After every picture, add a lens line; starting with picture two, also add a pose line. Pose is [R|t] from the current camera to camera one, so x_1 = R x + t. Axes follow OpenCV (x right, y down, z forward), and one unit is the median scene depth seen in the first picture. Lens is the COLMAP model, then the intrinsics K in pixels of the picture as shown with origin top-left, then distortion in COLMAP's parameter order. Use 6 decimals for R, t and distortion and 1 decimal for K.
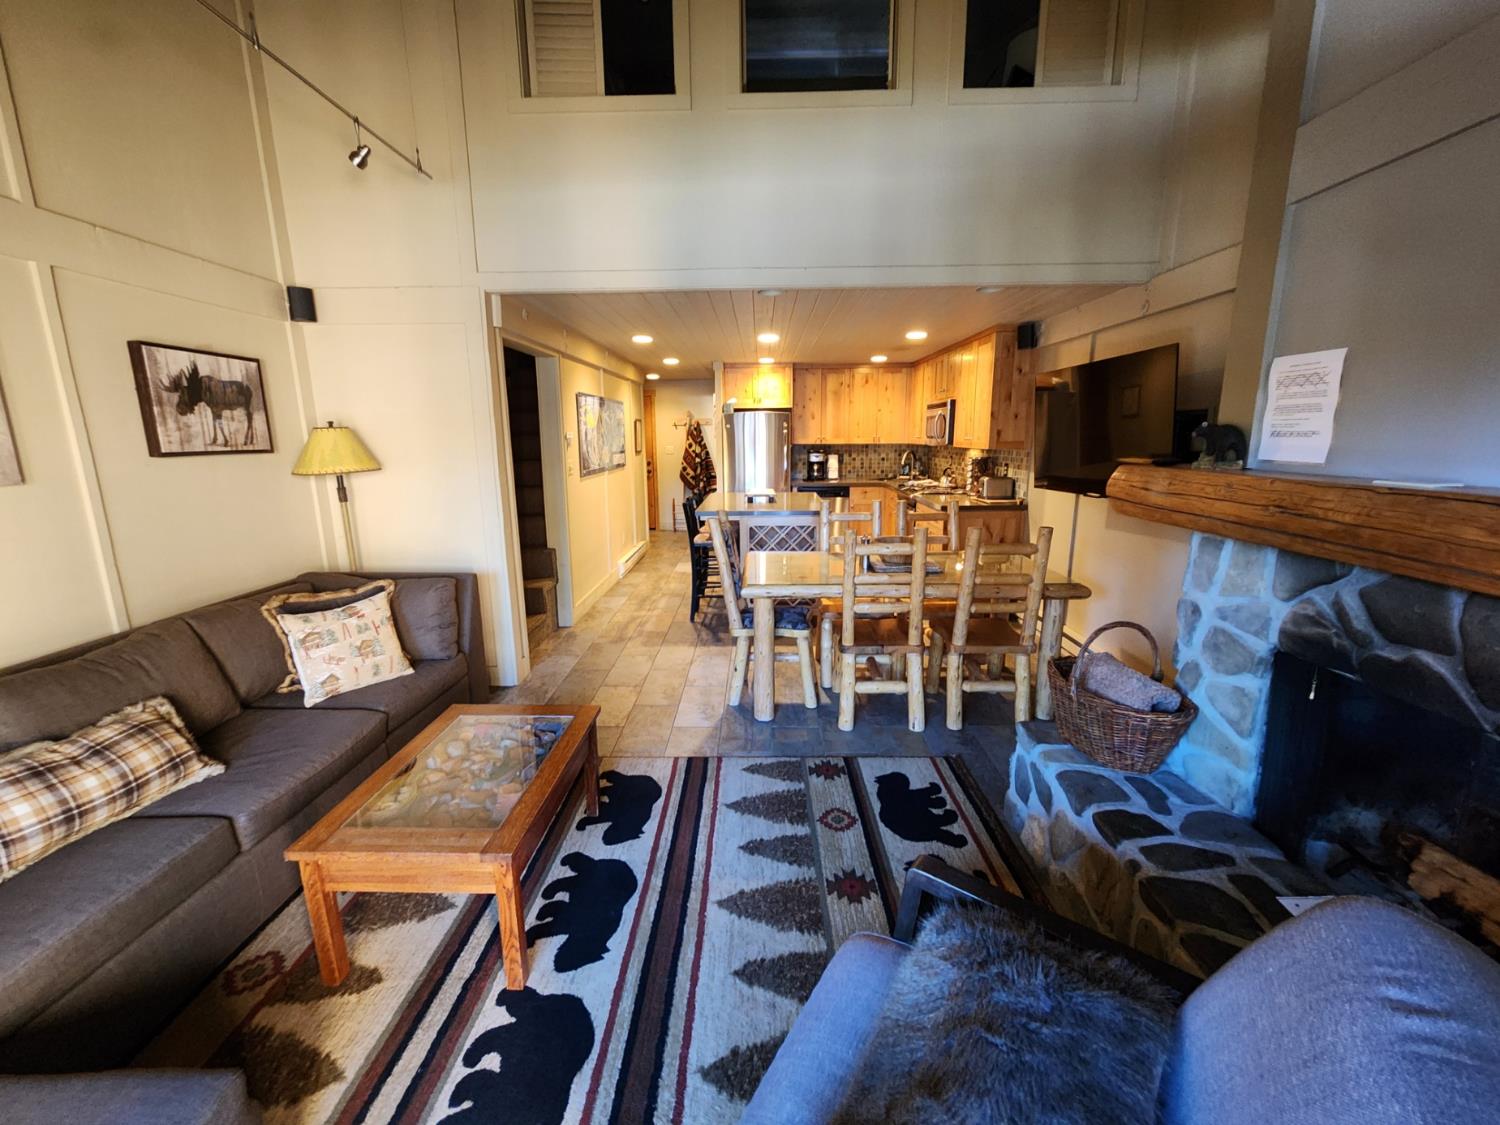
lens RADIAL K [[610.4, 0, 748.3], [0, 610.4, 555.7], [0, 0, 1]] dist [-0.002234, -0.000292]
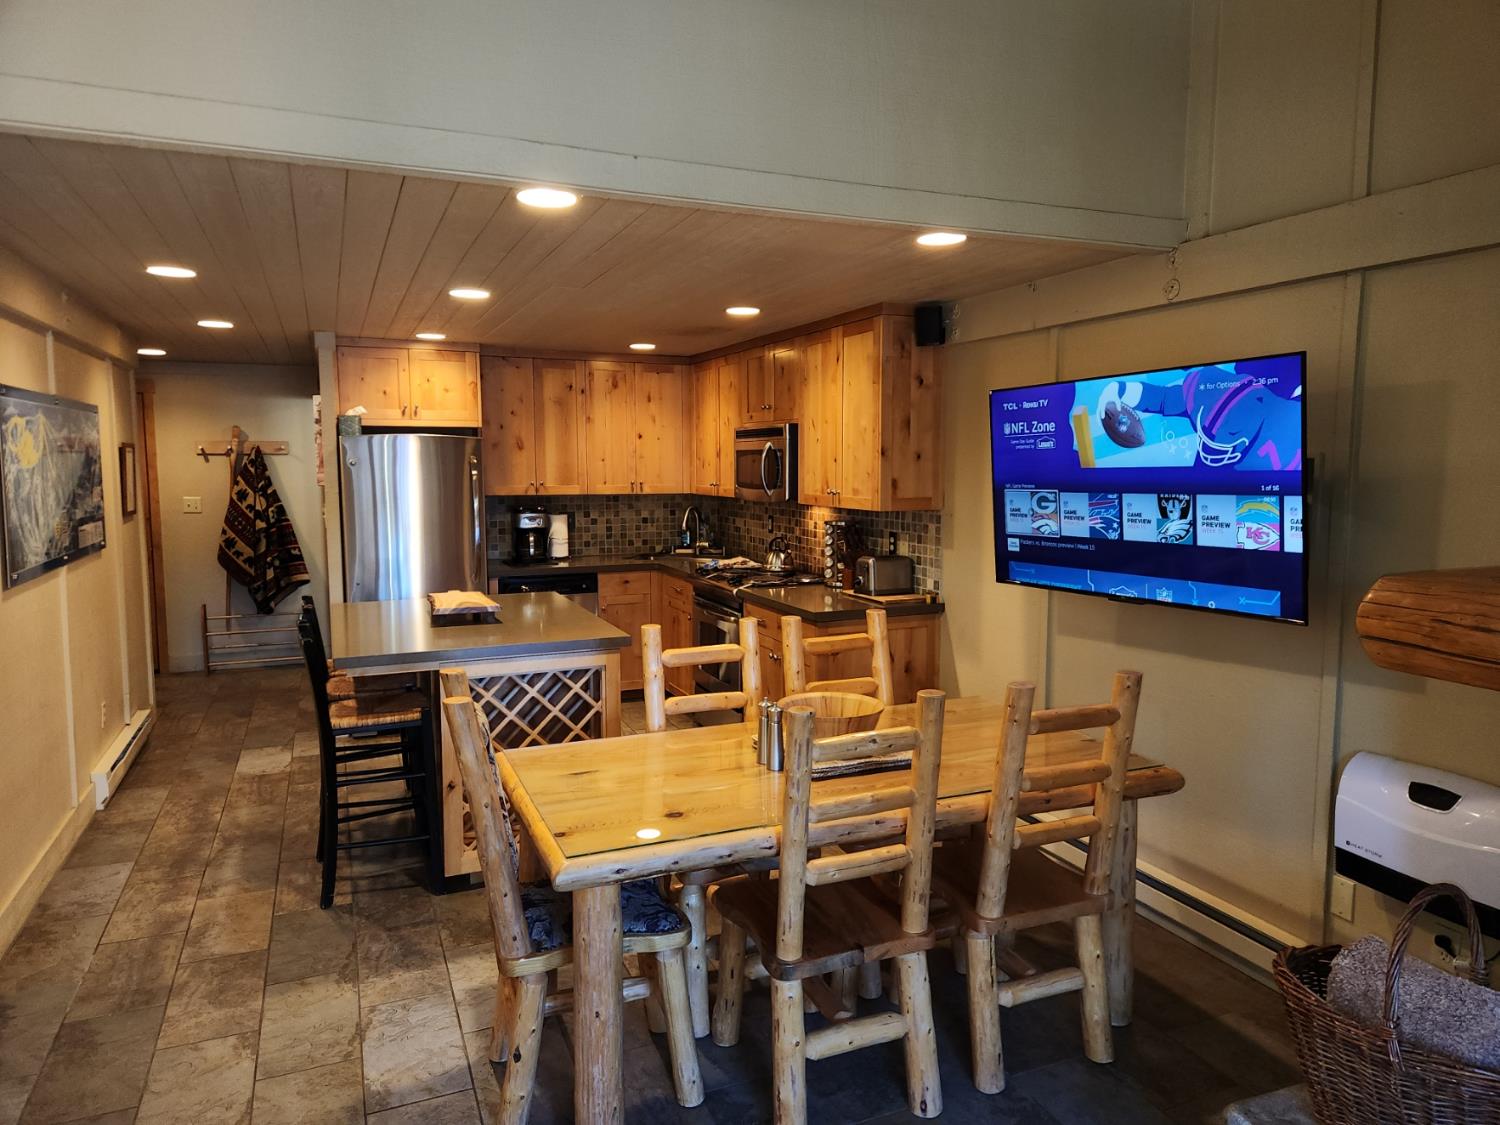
lens RADIAL K [[996.9, 0, 765.4], [0, 996.9, 557.6], [0, 0, 1]] dist [0.063479, -0.059944]
pose [[0.907118, -0.032232, 0.419640, -0.074827], [0.074749, 0.993550, -0.085267, -0.041714], [-0.414186, 0.108714, 0.903677, 0.138274]]
